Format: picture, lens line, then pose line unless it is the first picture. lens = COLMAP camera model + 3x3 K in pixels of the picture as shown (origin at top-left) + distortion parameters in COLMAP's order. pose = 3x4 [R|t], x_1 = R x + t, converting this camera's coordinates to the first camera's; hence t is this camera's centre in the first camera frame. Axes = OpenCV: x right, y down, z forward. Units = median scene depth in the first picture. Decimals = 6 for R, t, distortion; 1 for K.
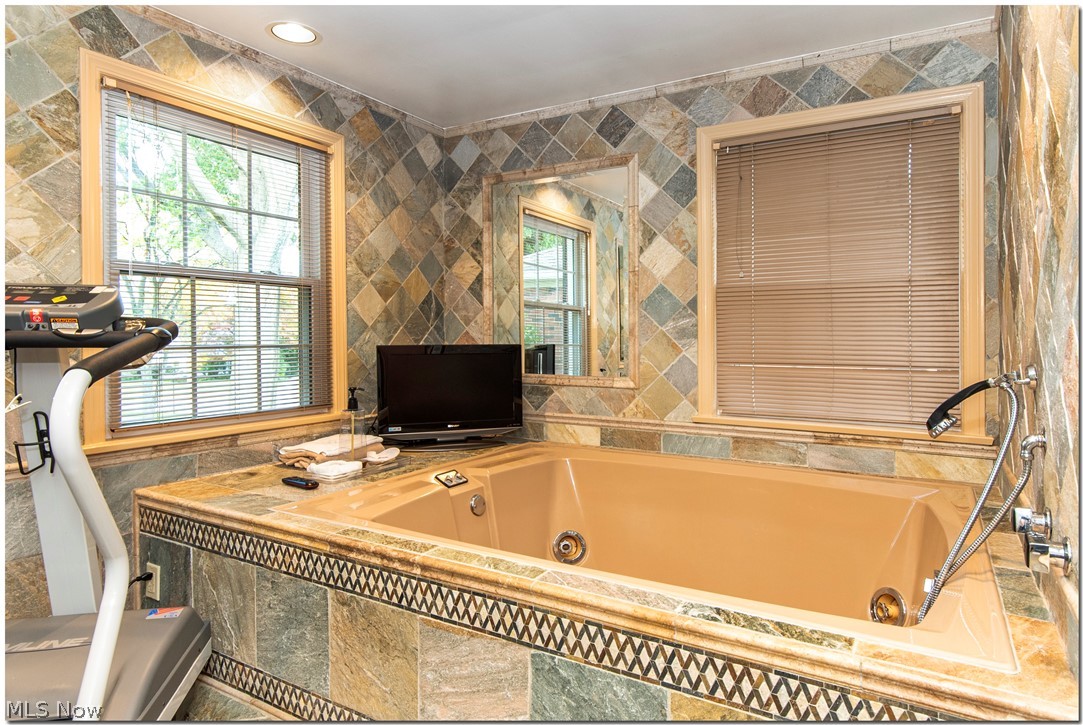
lens RADIAL K [[645.0, 0, 551.0], [0, 645.0, 328.9], [0, 0, 1]] dist [-0.001573, -0.000888]
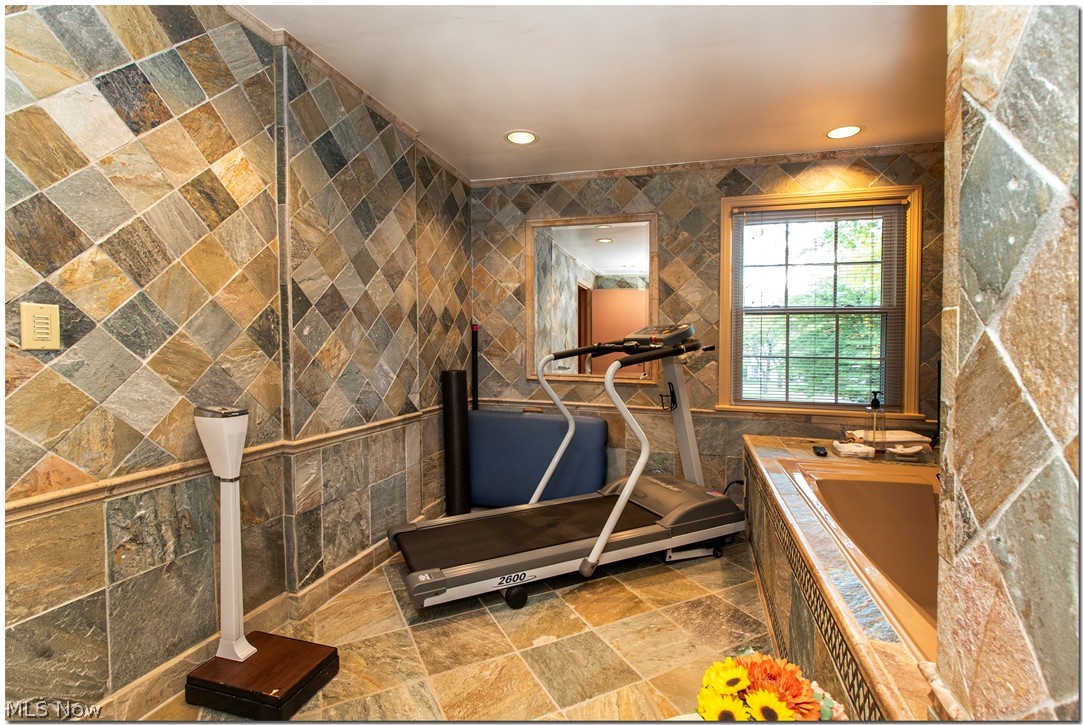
lens RADIAL K [[493.1, 0, 544.9], [0, 493.1, 361.0], [0, 0, 1]] dist [0.001423, -0.000280]
pose [[0.239183, 0.030666, -0.970490, 0.502203], [-0.005975, 0.999529, 0.030111, 0.005621], [0.970956, -0.001403, 0.239254, 0.121545]]
